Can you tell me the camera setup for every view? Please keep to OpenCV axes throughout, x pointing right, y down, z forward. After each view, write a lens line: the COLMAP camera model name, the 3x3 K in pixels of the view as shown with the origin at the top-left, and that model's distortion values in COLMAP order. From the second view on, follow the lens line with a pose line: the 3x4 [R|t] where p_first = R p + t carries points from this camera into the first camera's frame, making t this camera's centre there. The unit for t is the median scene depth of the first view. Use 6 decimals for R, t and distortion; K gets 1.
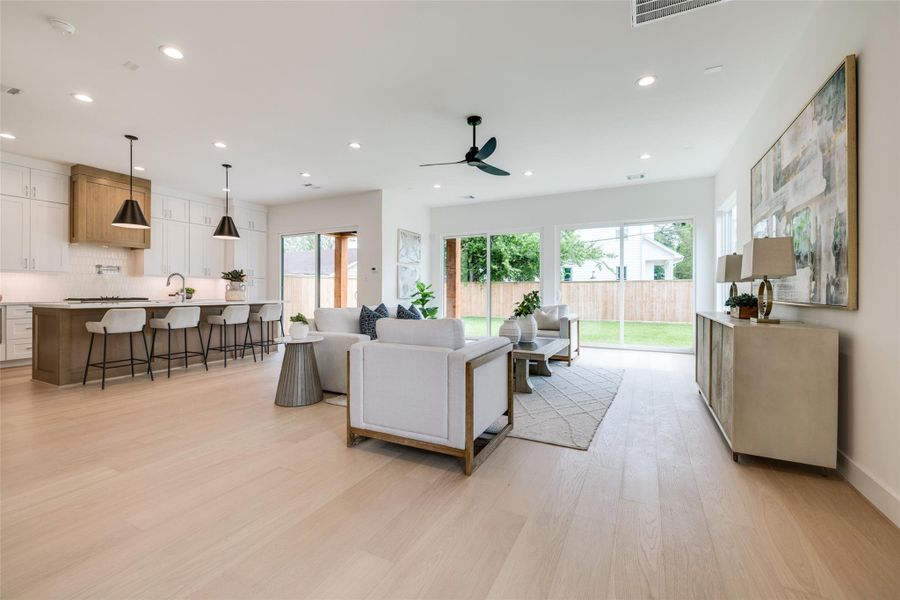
lens RADIAL K [[384.5, 0, 464.8], [0, 384.5, 289.9], [0, 0, 1]] dist [-0.002796, 0.000621]
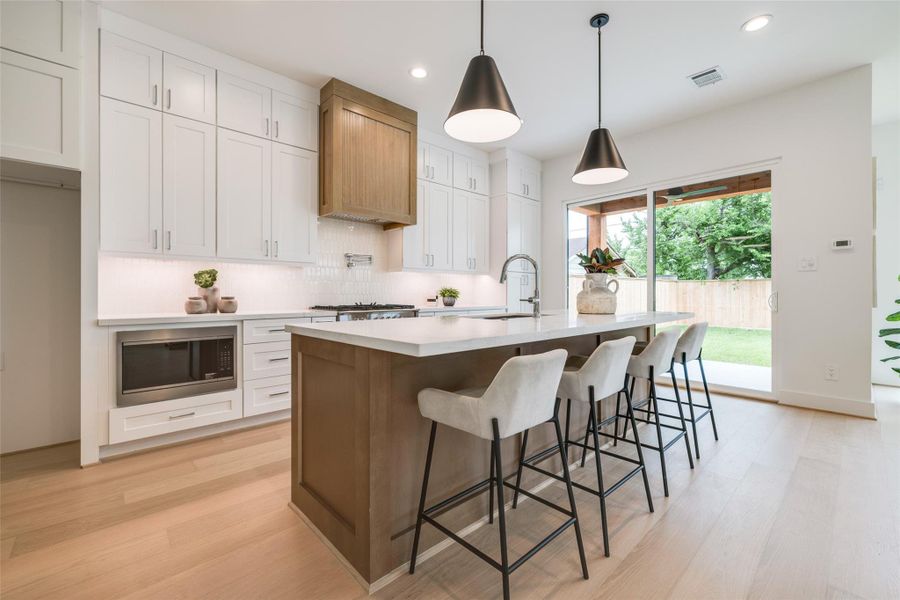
lens RADIAL K [[384.5, 0, 452.1], [0, 384.5, 291.7], [0, 0, 1]] dist [-0.002796, 0.000621]
pose [[0.930329, -0.003921, -0.366704, -0.599679], [0.003649, 0.999992, -0.001434, 0.000978], [0.366707, -0.000004, 0.930336, 0.500870]]
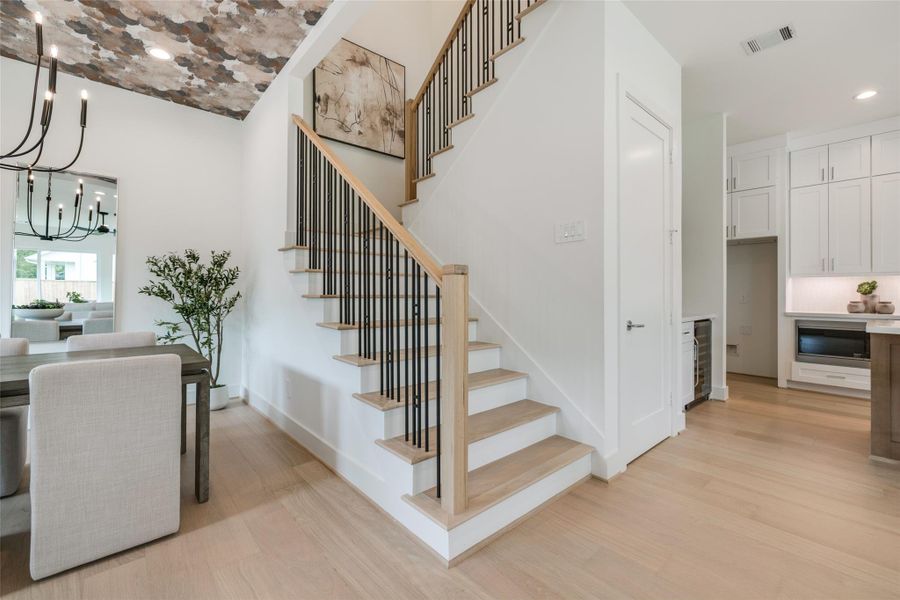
lens RADIAL K [[384.5, 0, 459.1], [0, 384.5, 293.3], [0, 0, 1]] dist [-0.002796, 0.000621]
pose [[-0.376923, -0.006790, -0.926220, -0.148384], [0.001091, 0.999969, -0.007774, -0.004406], [0.926244, -0.003940, -0.376904, 0.427372]]
